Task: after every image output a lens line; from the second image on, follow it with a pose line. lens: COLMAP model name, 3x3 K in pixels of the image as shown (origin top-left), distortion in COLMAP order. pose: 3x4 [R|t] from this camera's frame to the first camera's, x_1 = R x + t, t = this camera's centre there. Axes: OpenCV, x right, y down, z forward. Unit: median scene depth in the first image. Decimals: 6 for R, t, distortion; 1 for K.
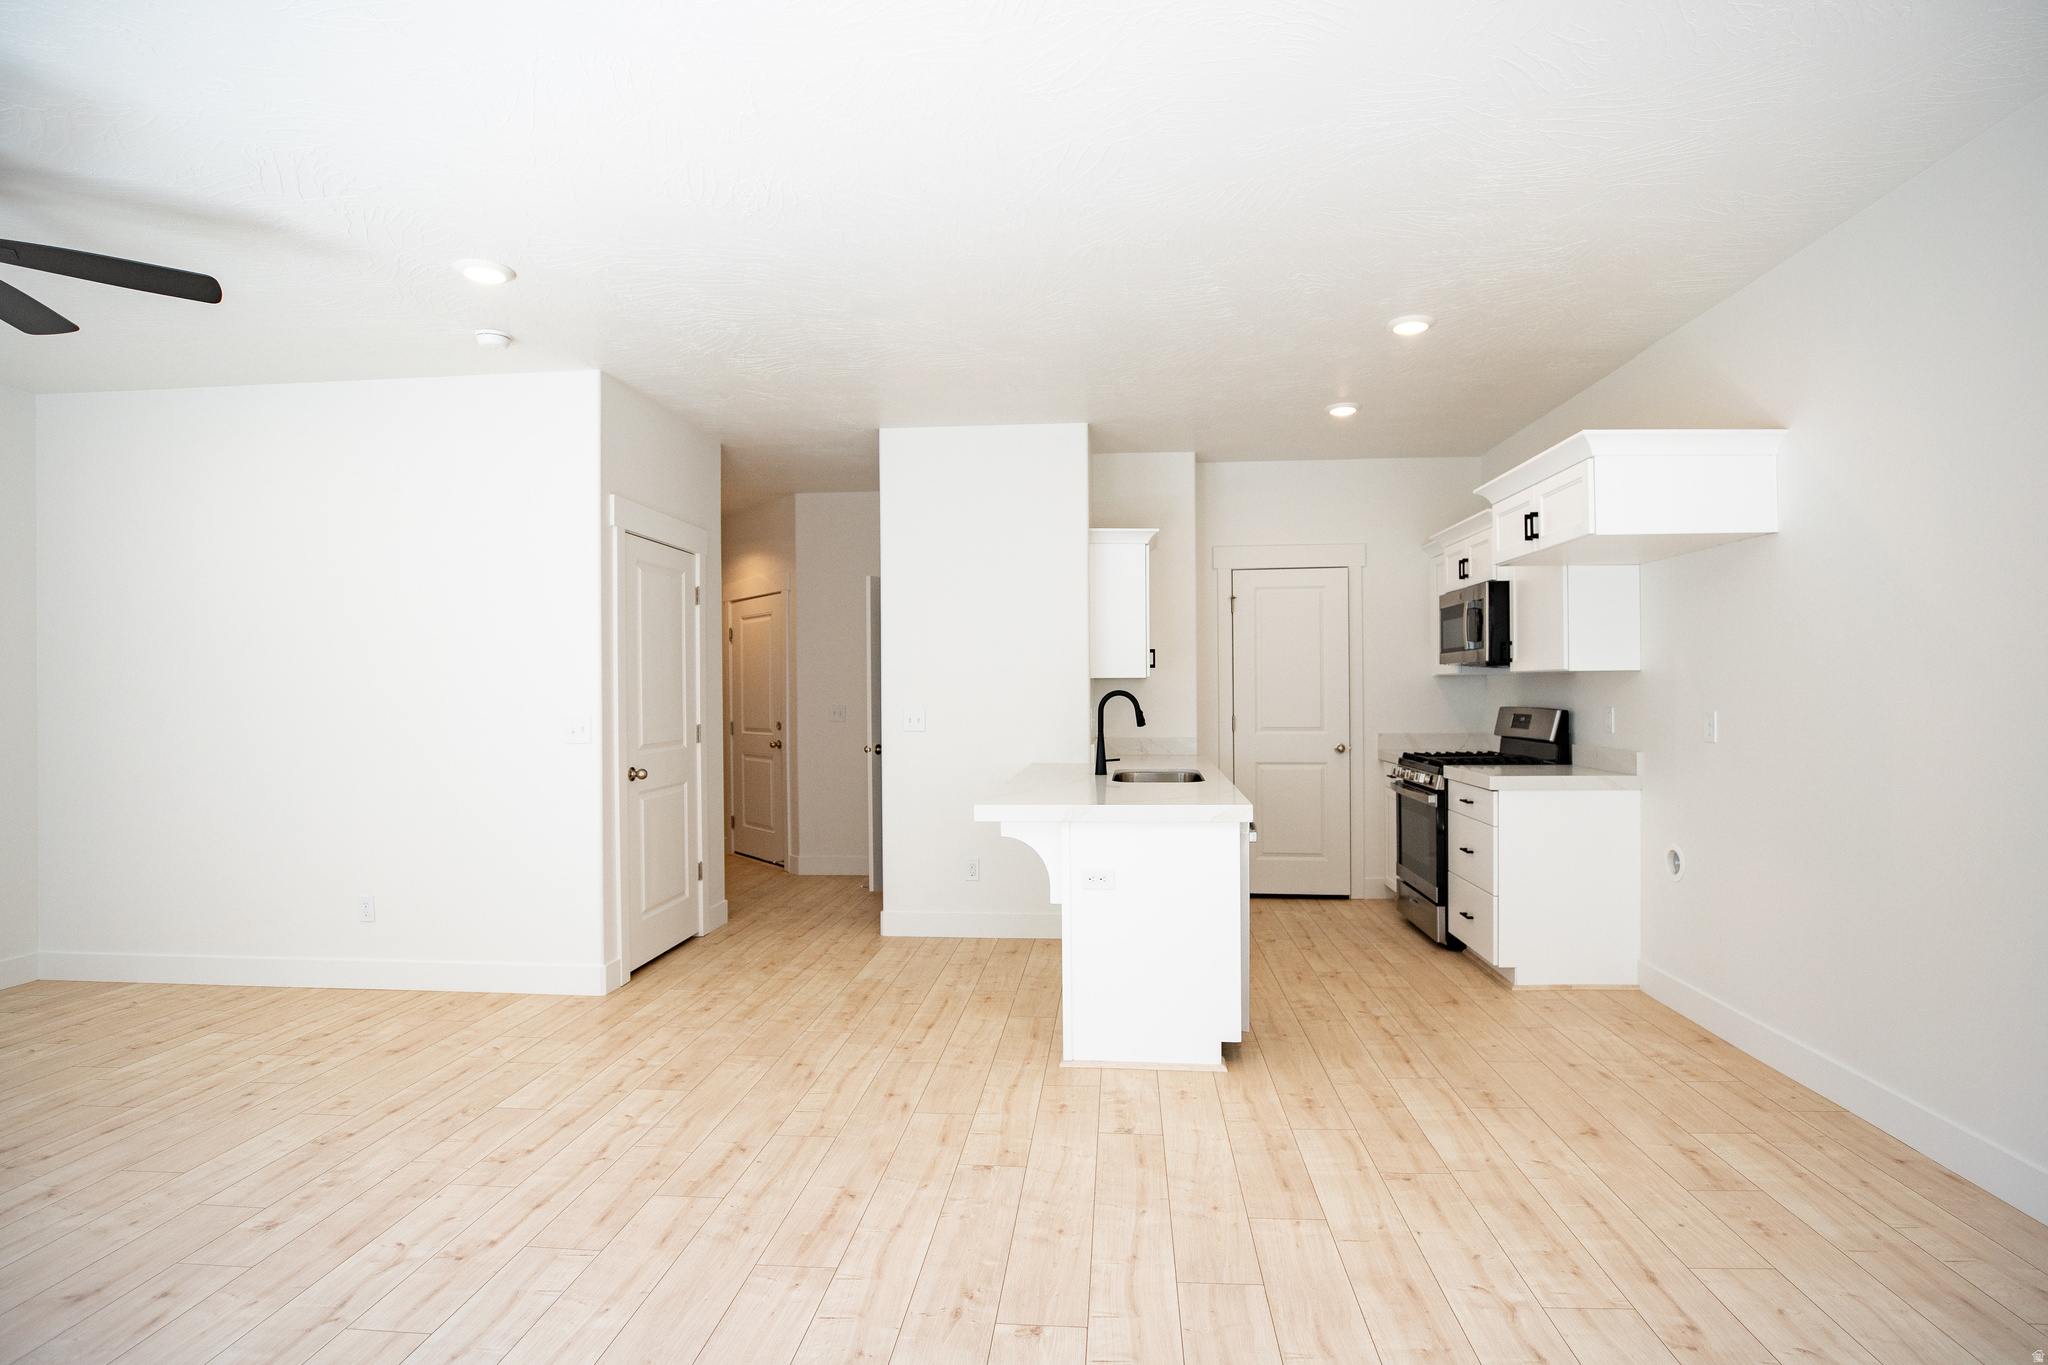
lens RADIAL K [[1012.2, 0, 1022.6], [0, 1012.2, 684.8], [0, 0, 1]] dist [-0.037681, 0.006151]
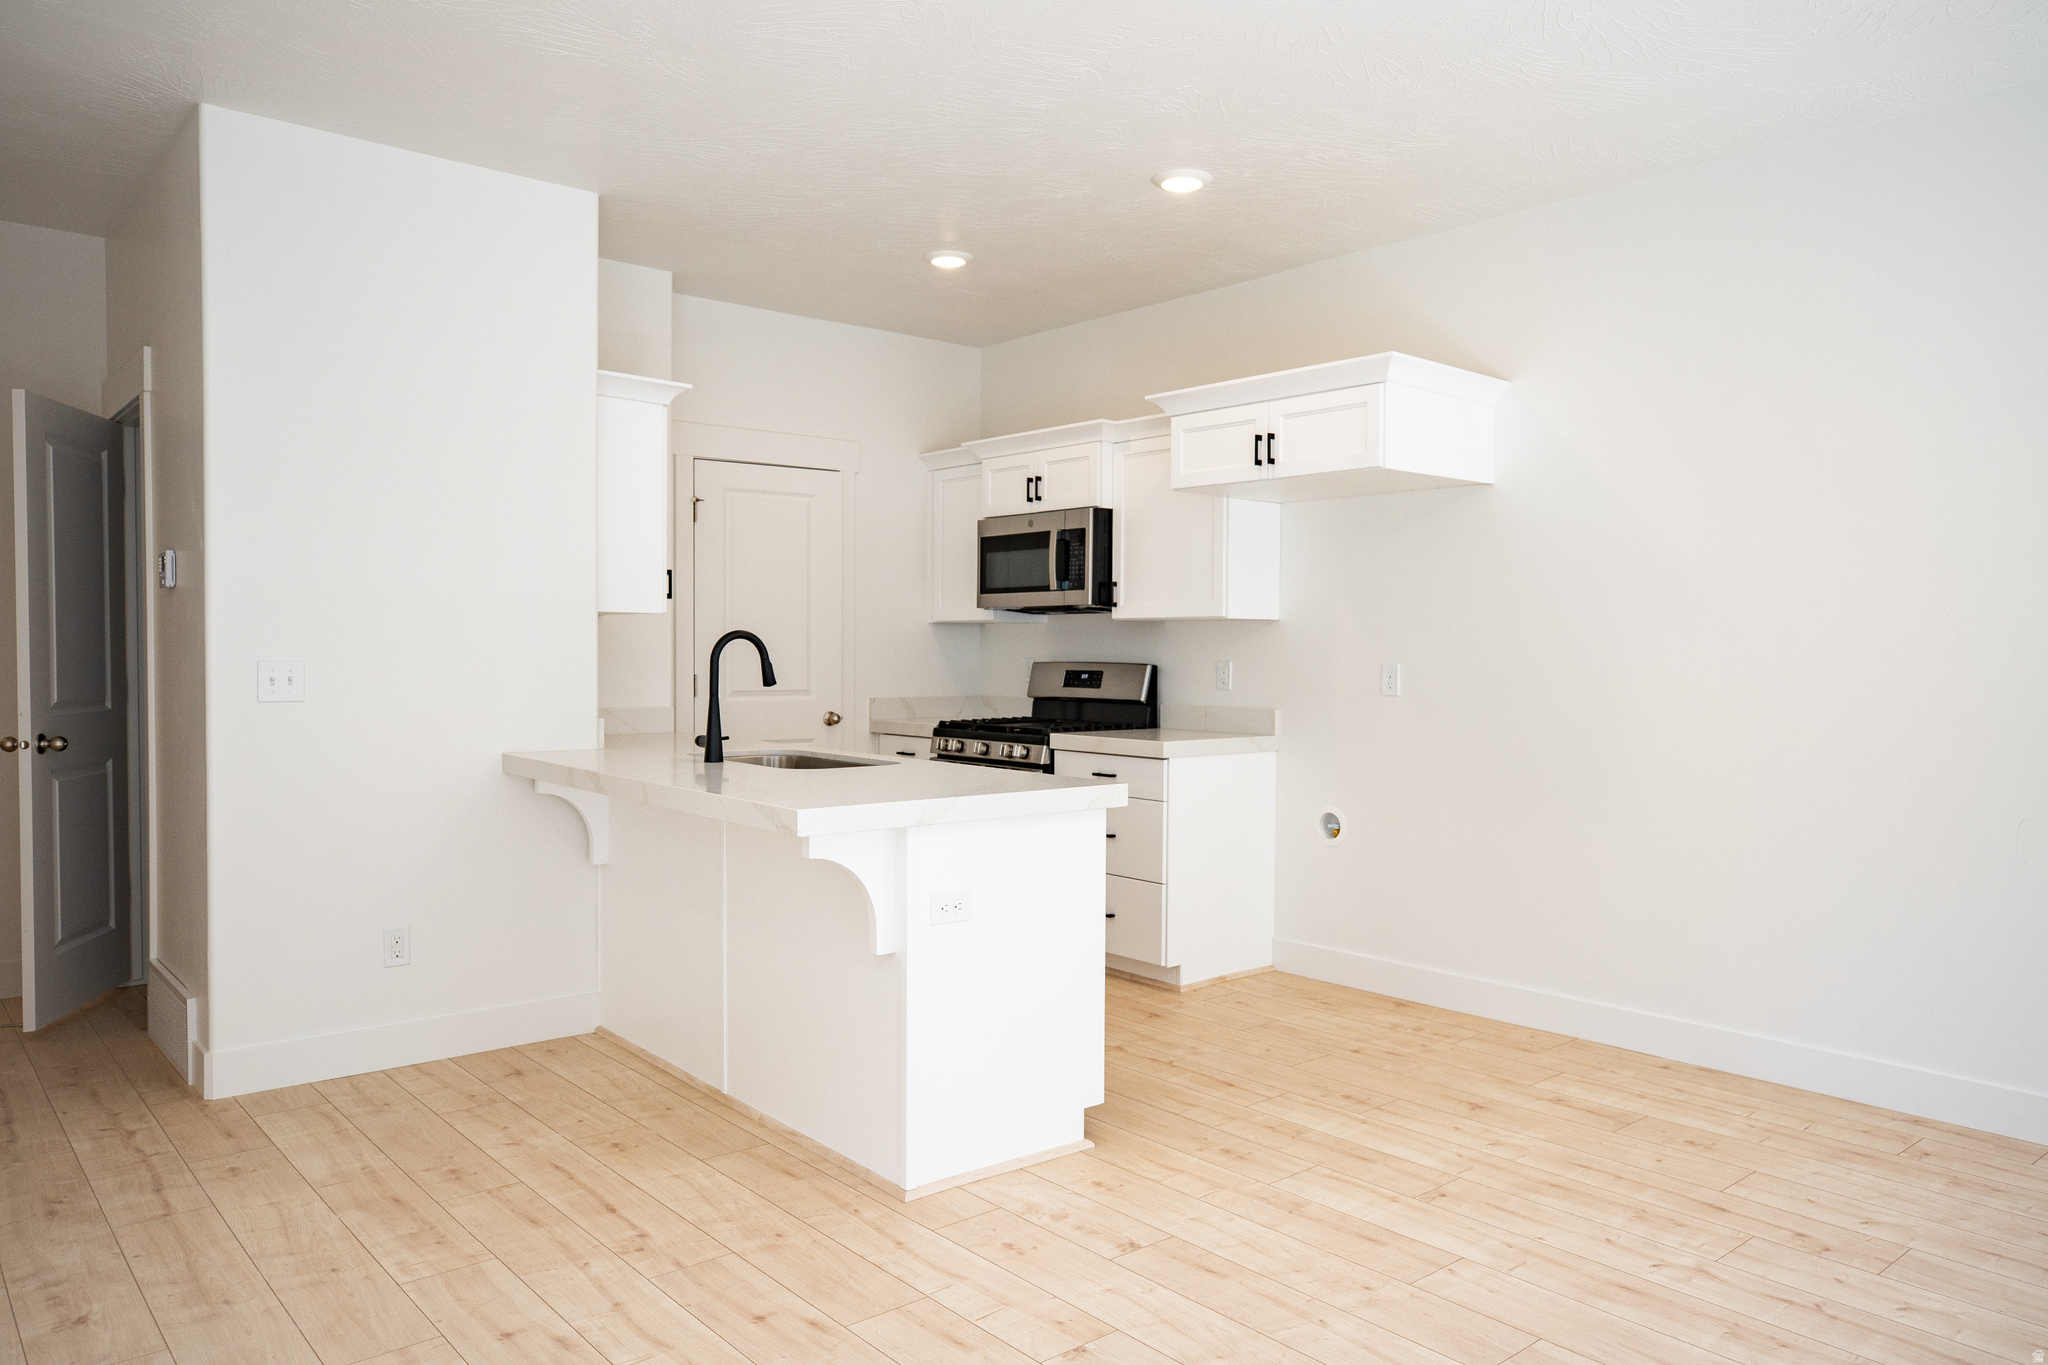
lens RADIAL K [[1429.5, 0, 1027.7], [0, 1429.5, 684.6], [0, 0, 1]] dist [-0.001367, 0.004997]
pose [[0.697227, -0.006512, 0.716821, -0.476678], [-0.014206, 0.999637, 0.022899, 0.018094], [-0.716710, -0.026149, 0.696881, 0.255768]]
